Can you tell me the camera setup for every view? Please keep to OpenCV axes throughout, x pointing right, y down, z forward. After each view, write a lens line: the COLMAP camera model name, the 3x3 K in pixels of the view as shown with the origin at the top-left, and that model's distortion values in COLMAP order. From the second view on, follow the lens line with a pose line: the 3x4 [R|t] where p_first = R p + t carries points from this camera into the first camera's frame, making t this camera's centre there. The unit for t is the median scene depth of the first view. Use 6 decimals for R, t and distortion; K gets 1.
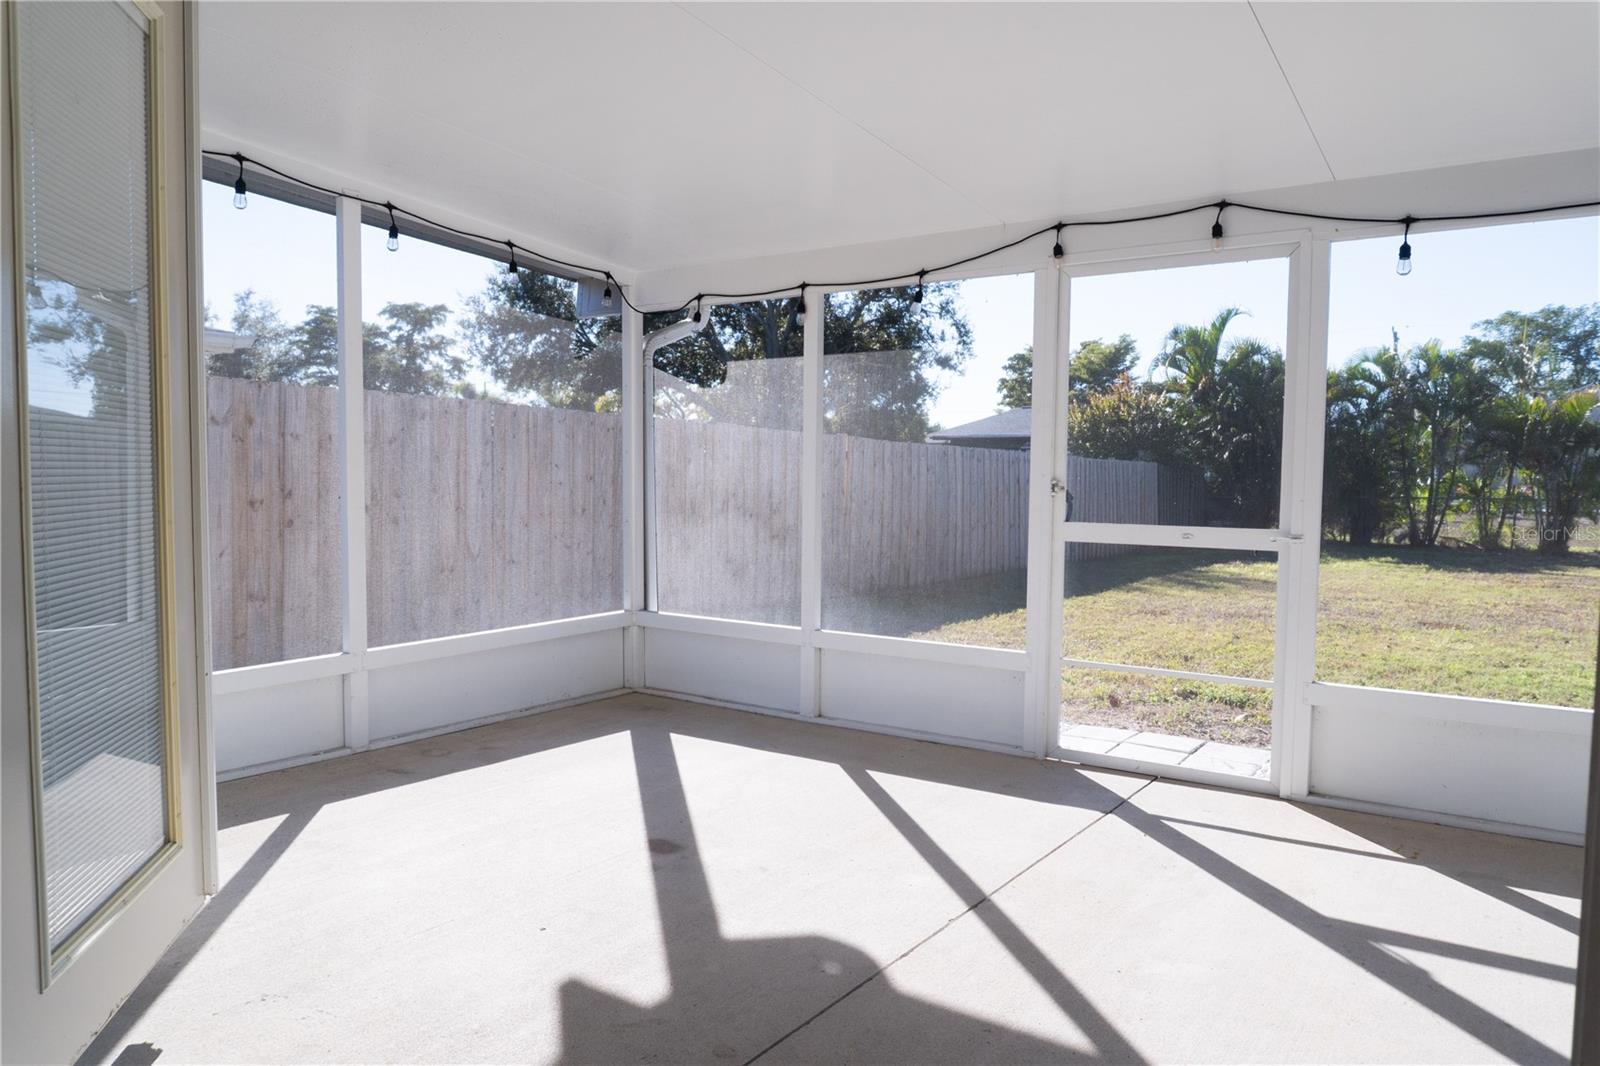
lens RADIAL K [[1063.7, 0, 803.4], [0, 1063.7, 538.0], [0, 0, 1]] dist [-0.027018, 0.001924]
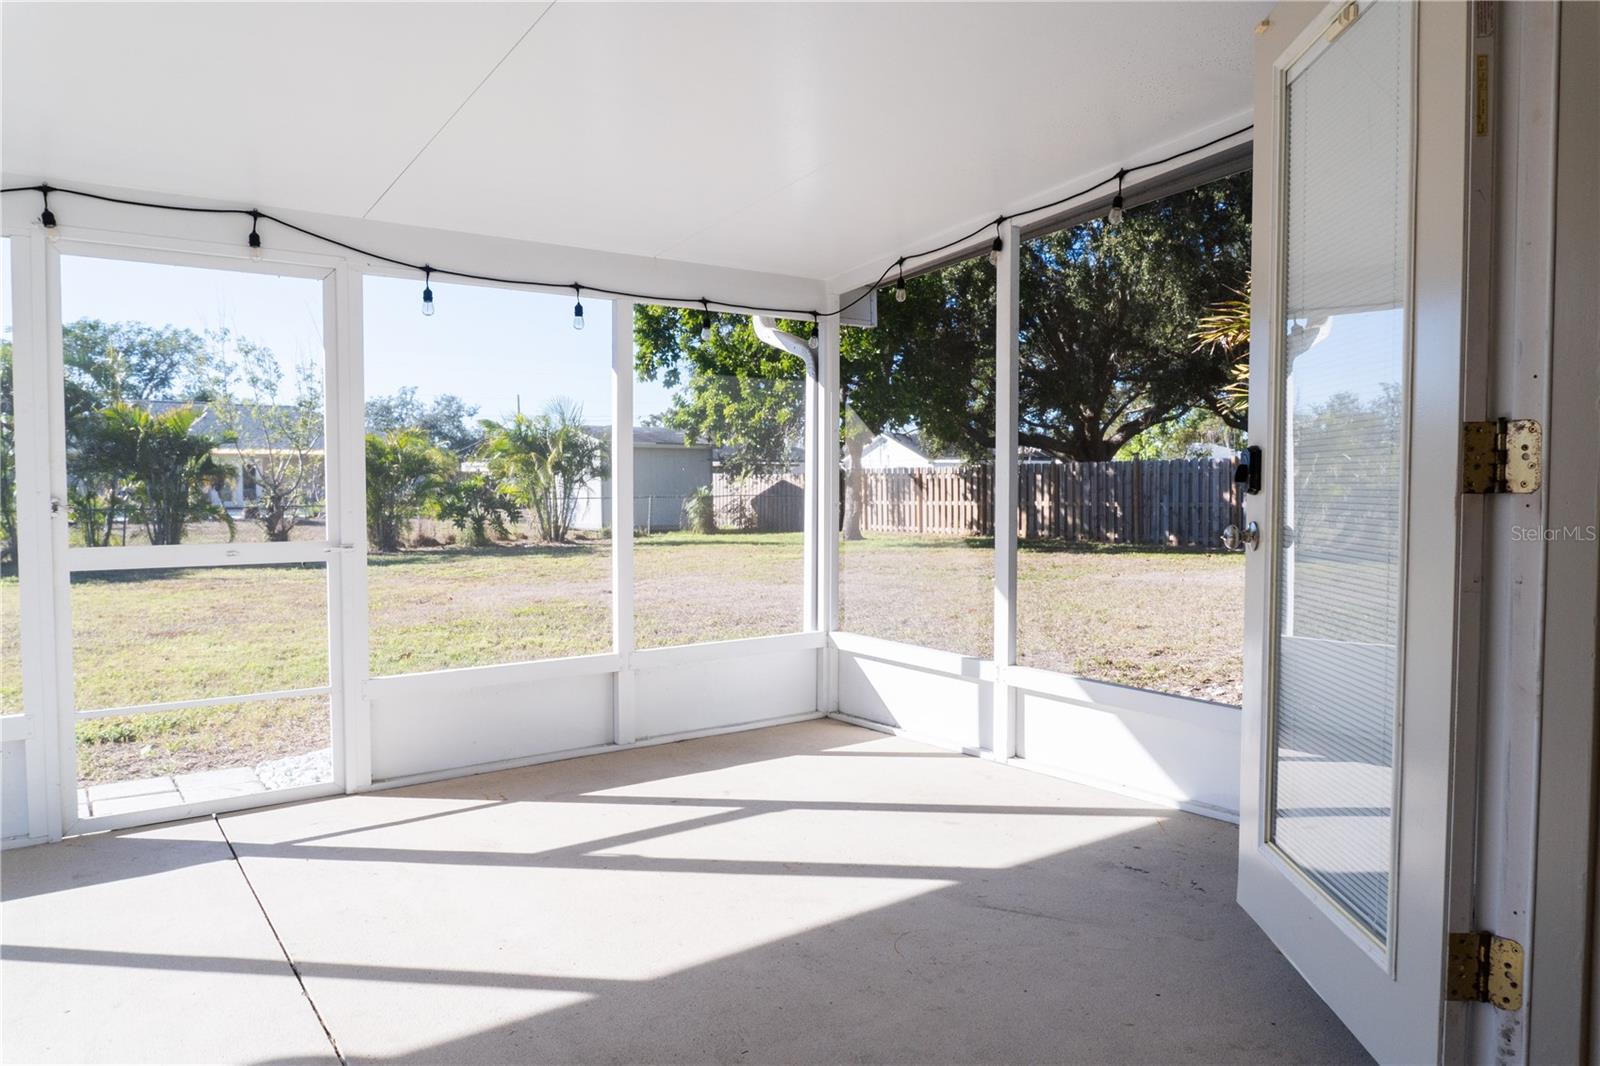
lens RADIAL K [[1063.7, 0, 805.4], [0, 1063.7, 531.9], [0, 0, 1]] dist [-0.027018, 0.001924]
pose [[0.329657, -0.049801, 0.942787, -0.373911], [0.064368, 0.997470, 0.030183, -0.016772], [-0.941904, 0.050736, 0.332028, 0.206685]]
